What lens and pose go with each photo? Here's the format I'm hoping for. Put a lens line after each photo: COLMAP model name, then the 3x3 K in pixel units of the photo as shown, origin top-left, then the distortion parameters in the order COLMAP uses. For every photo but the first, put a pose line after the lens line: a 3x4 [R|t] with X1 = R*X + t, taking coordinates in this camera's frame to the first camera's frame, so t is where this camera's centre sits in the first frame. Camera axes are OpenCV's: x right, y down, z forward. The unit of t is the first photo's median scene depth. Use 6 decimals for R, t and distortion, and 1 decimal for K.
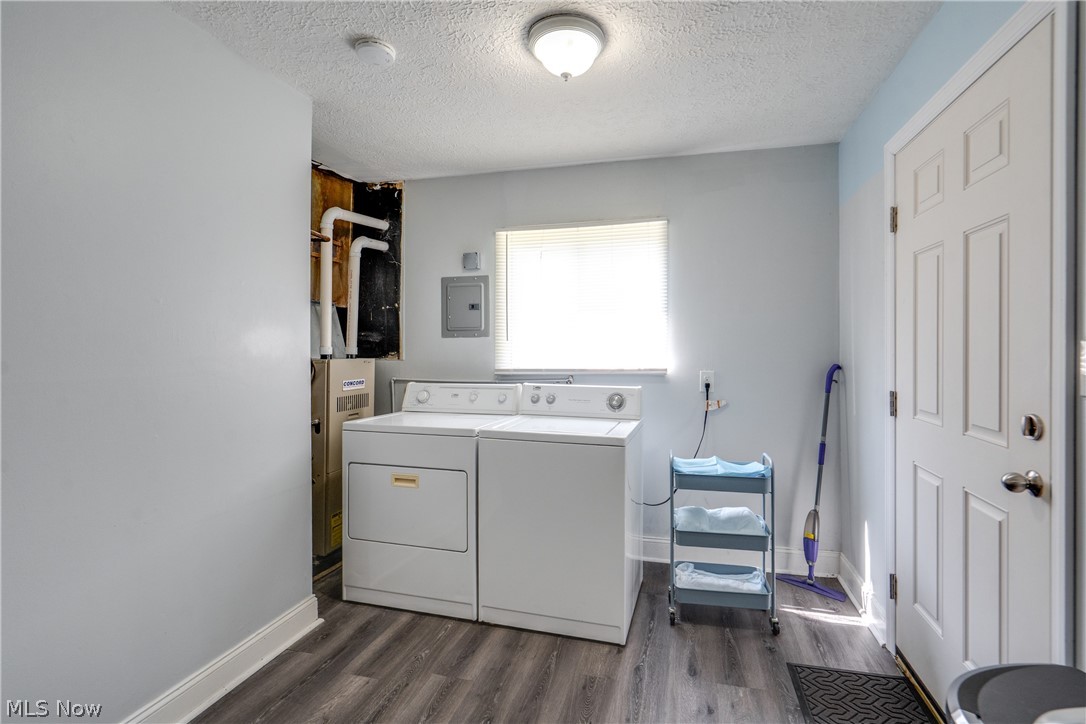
lens RADIAL K [[507.7, 0, 560.0], [0, 507.7, 348.7], [0, 0, 1]] dist [-0.006359, 0.002090]
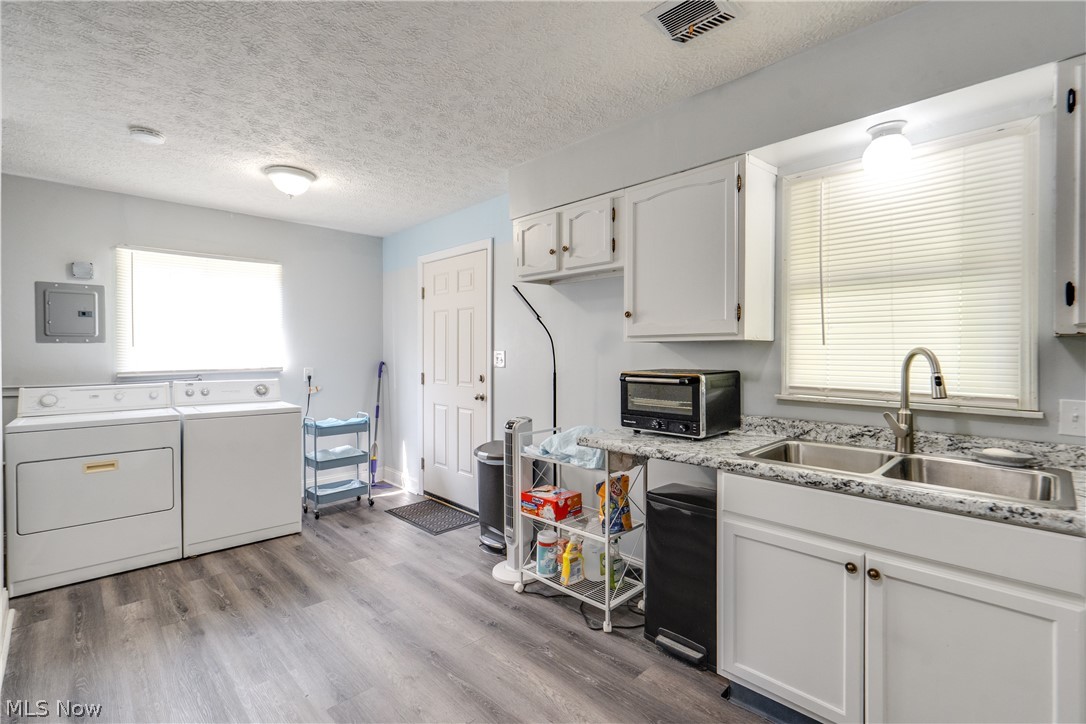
lens RADIAL K [[507.7, 0, 546.8], [0, 507.7, 351.0], [0, 0, 1]] dist [-0.006359, 0.002090]
pose [[0.528350, -0.000801, 0.849026, -0.766112], [0.000650, 1.000000, 0.000539, -0.007985], [-0.849026, 0.000267, 0.528350, -0.504445]]
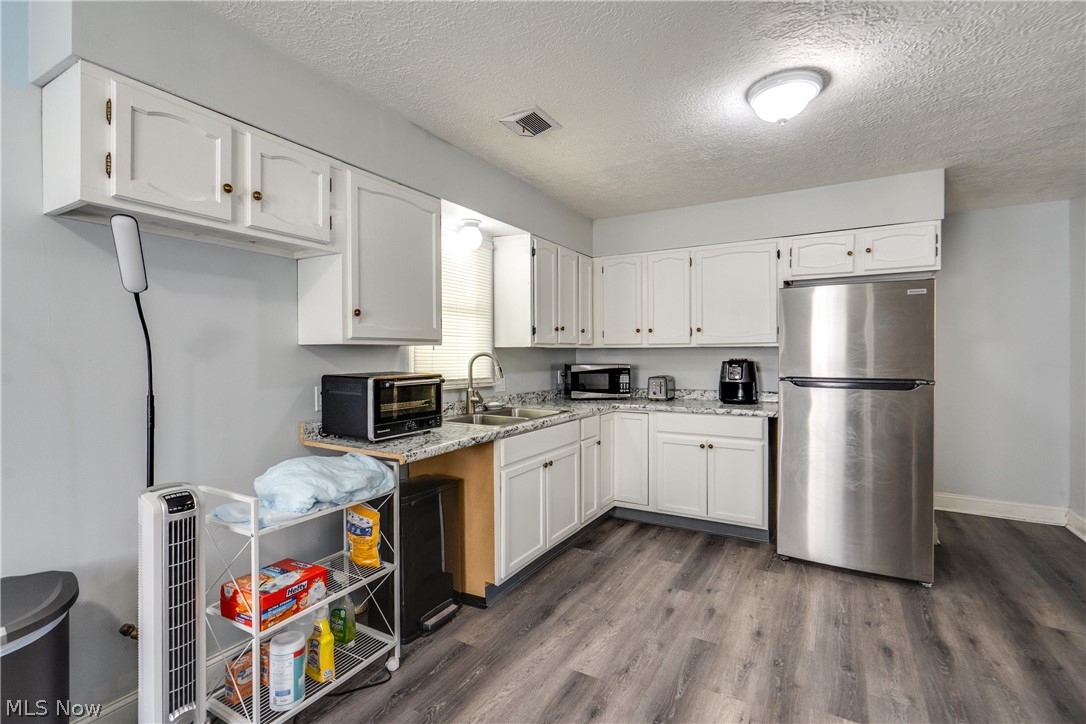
lens RADIAL K [[507.7, 0, 537.0], [0, 507.7, 358.6], [0, 0, 1]] dist [-0.006359, 0.002090]
pose [[-0.960453, 0.006328, 0.278371, -0.361022], [0.008637, 0.999938, 0.007072, -0.003552], [-0.278309, 0.009197, -0.960448, 0.665897]]
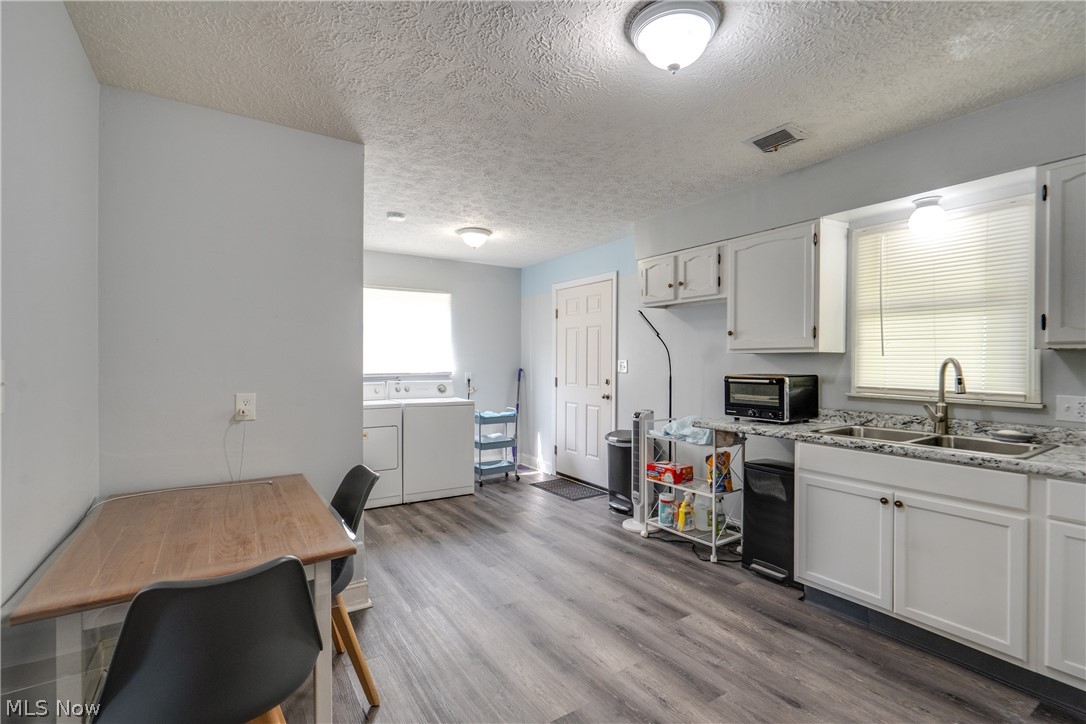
lens RADIAL K [[507.7, 0, 539.1], [0, 507.7, 361.9], [0, 0, 1]] dist [-0.006359, 0.002090]
pose [[0.682217, -0.000269, 0.731150, -1.181405], [-0.002471, 0.999993, 0.002673, -0.004796], [-0.731146, -0.003630, 0.682212, -0.667184]]
